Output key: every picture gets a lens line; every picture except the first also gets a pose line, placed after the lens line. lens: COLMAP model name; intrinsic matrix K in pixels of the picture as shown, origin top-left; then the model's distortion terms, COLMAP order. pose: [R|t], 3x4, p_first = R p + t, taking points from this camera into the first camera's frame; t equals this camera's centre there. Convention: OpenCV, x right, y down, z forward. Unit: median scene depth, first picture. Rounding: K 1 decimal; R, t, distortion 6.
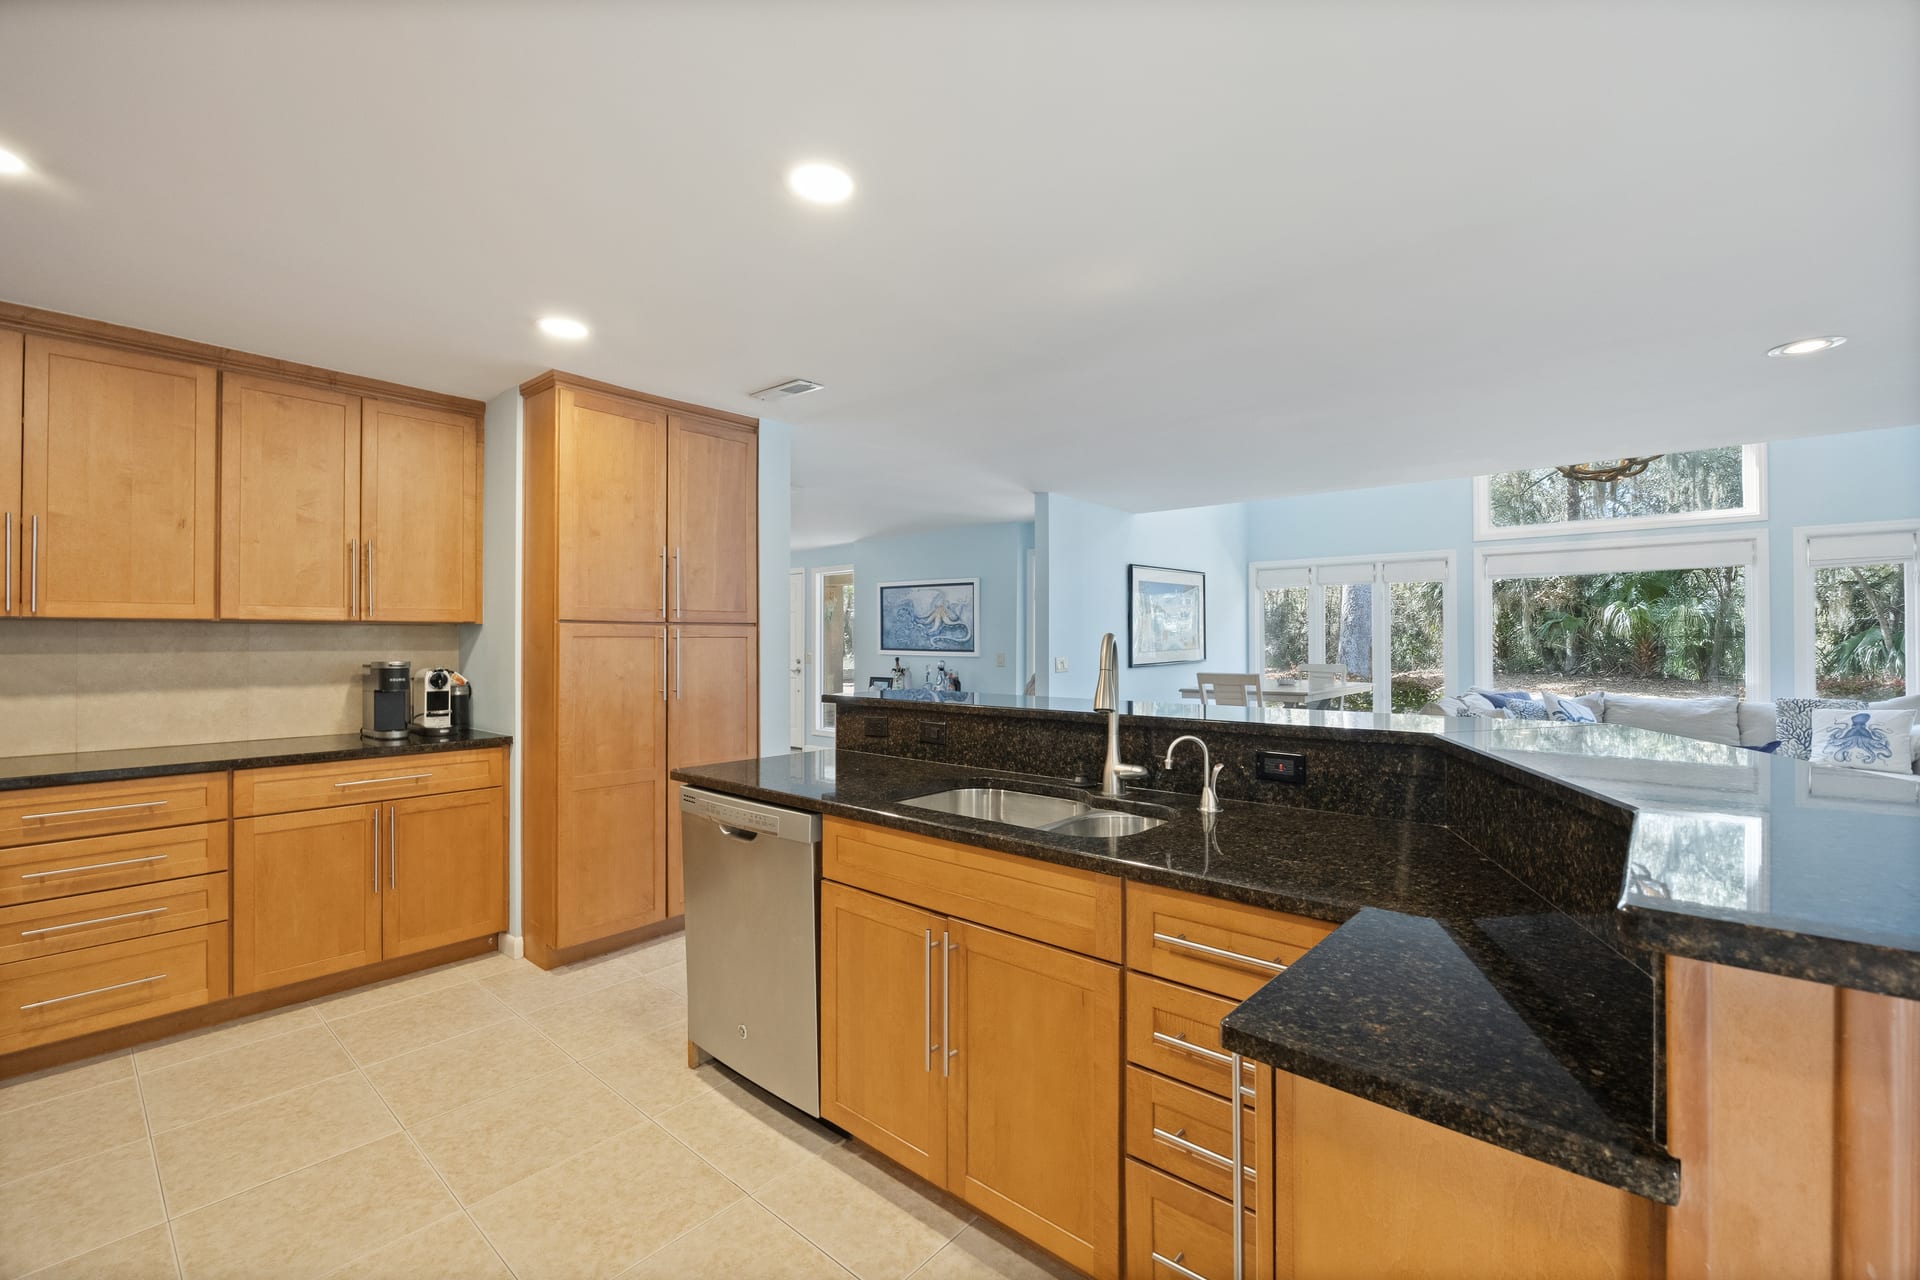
lens RADIAL K [[792.9, 0, 964.5], [0, 792.9, 635.6], [0, 0, 1]] dist [-0.018637, 0.000885]
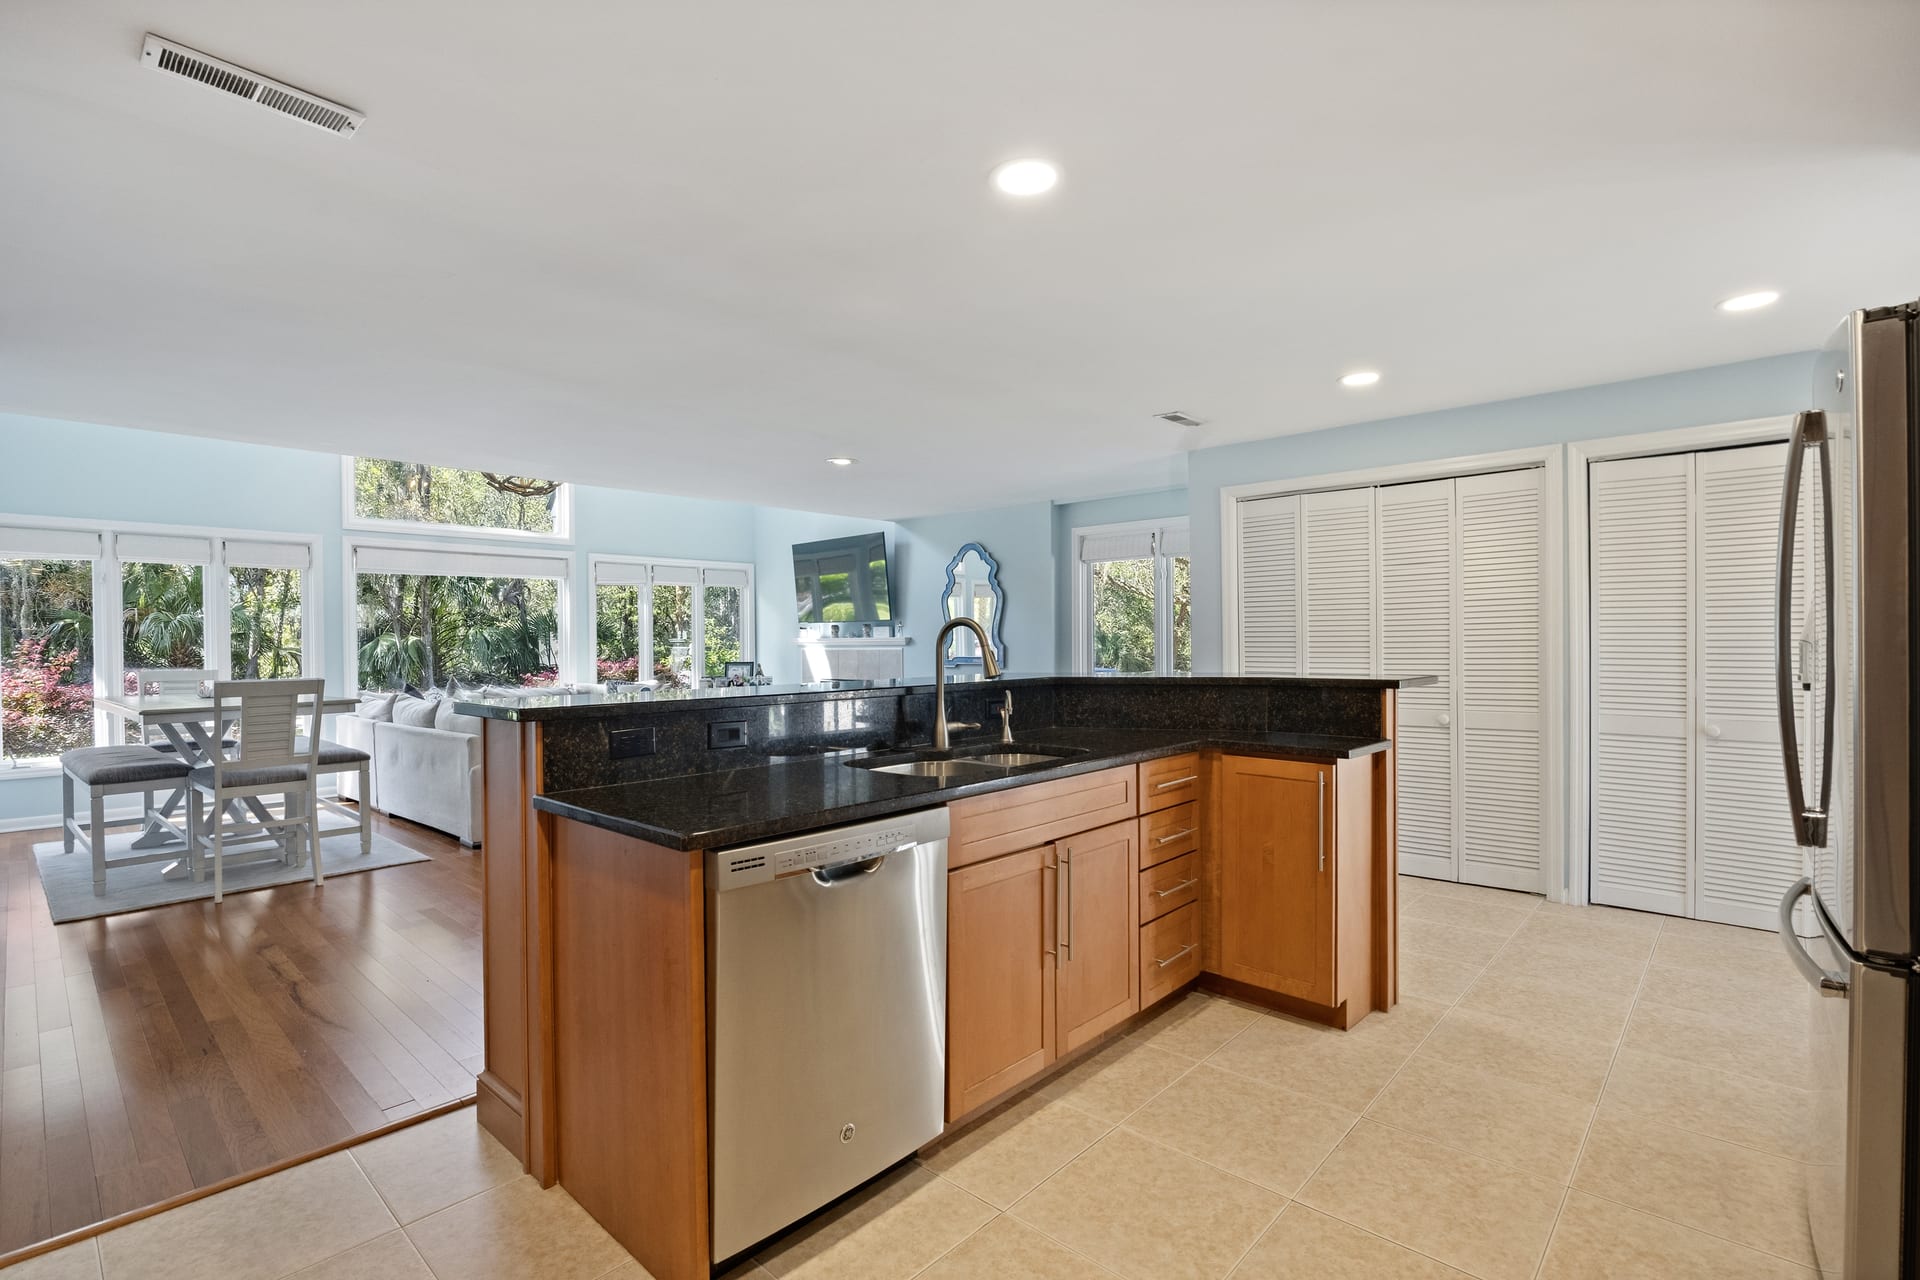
lens RADIAL K [[898.1, 0, 960.0], [0, 898.1, 640.0], [0, 0, 1]] dist [-0.011780, -0.000215]
pose [[0.036443, 0.001273, 0.999335, -0.781765], [-0.000903, 0.999999, -0.001240, 0.019998], [-0.999335, -0.000857, 0.036444, 0.591259]]
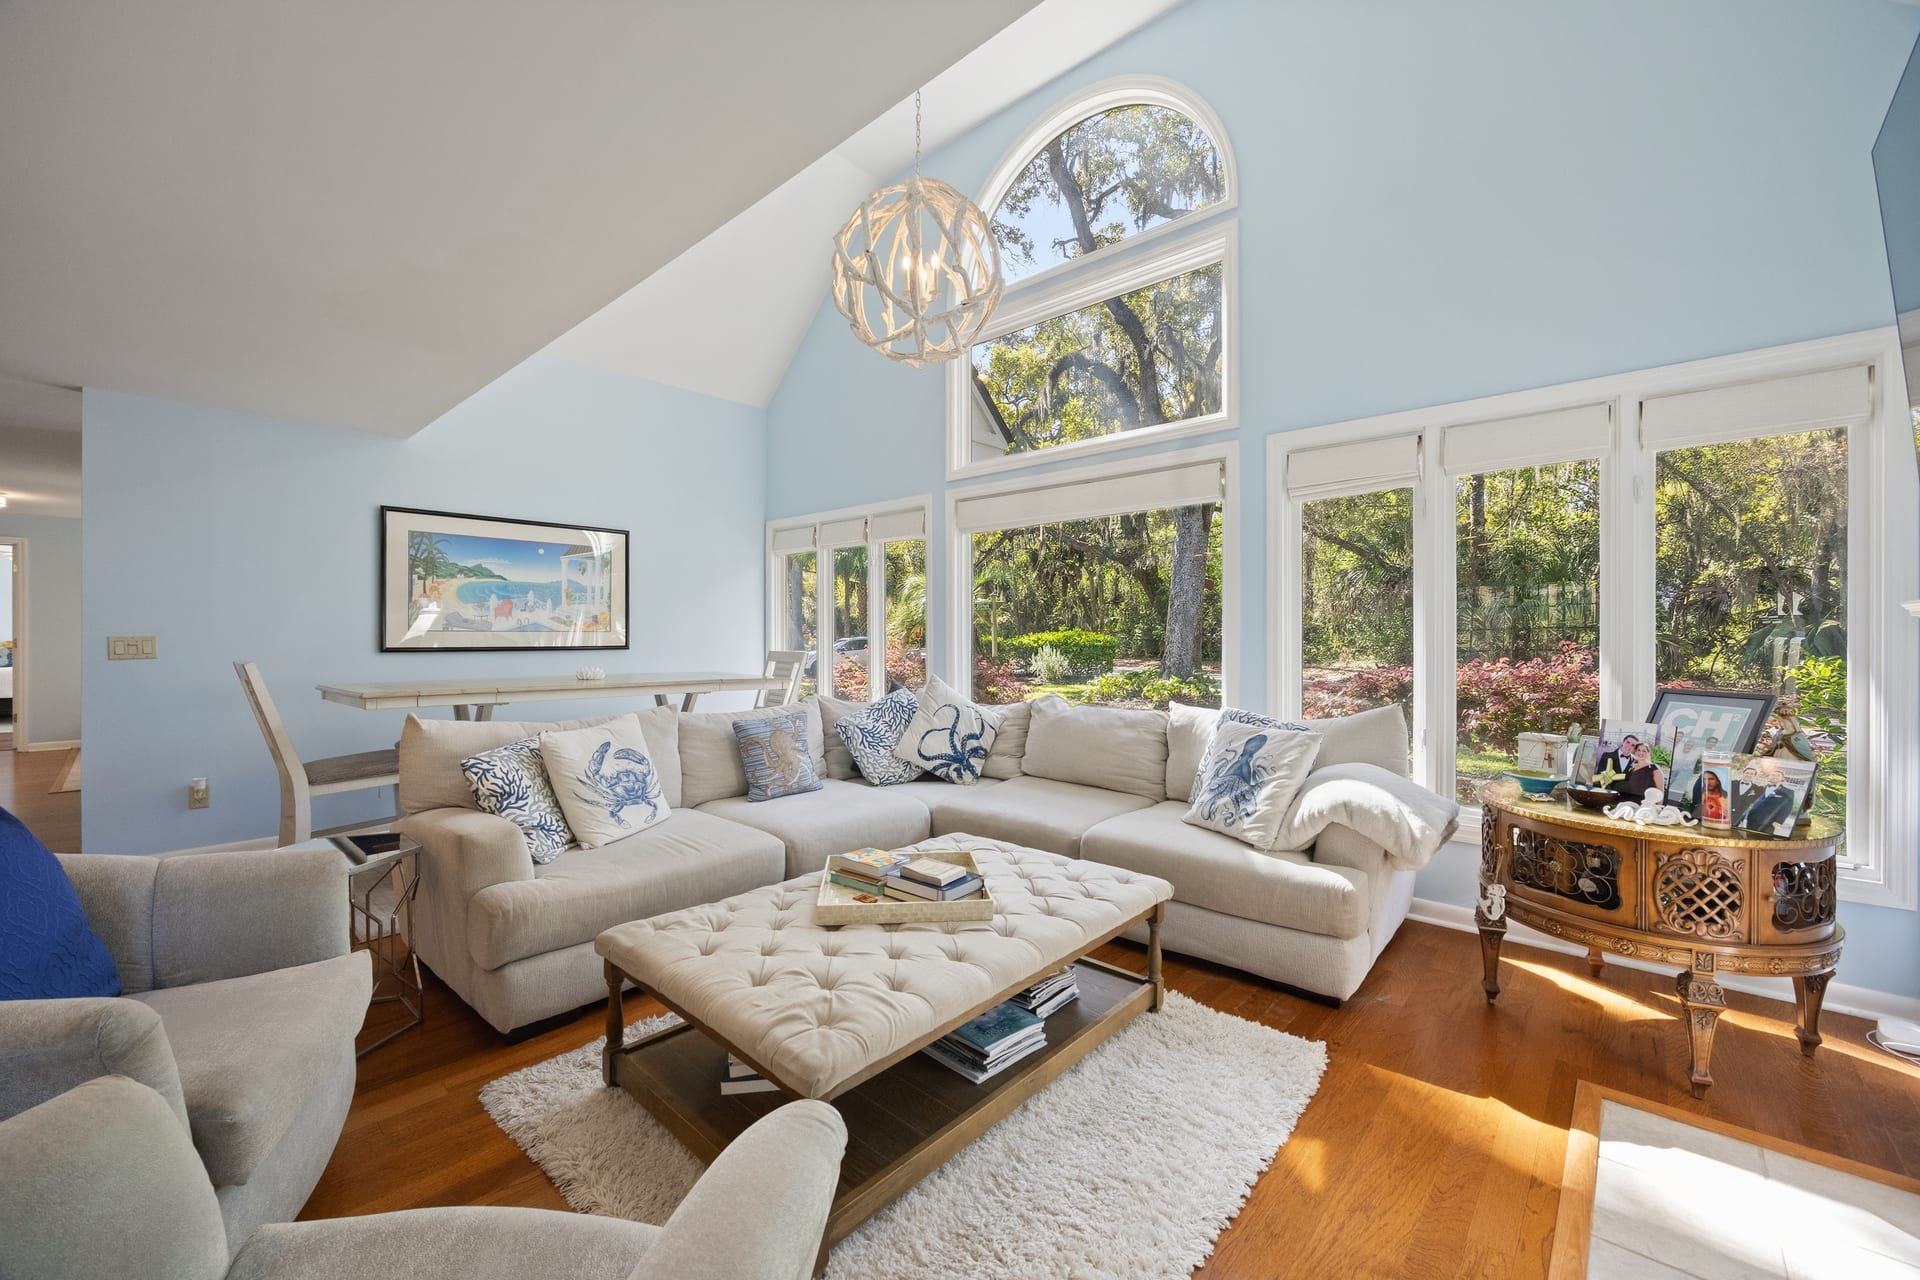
lens RADIAL K [[752.2, 0, 960.0], [0, 752.2, 640.0], [0, 0, 1]] dist [-0.000539, -0.001074]
pose [[0.999723, 0.005554, -0.022861, 1.556454], [-0.005203, 0.999868, 0.015385, 0.031309], [0.022943, -0.015262, 0.999620, 0.719839]]
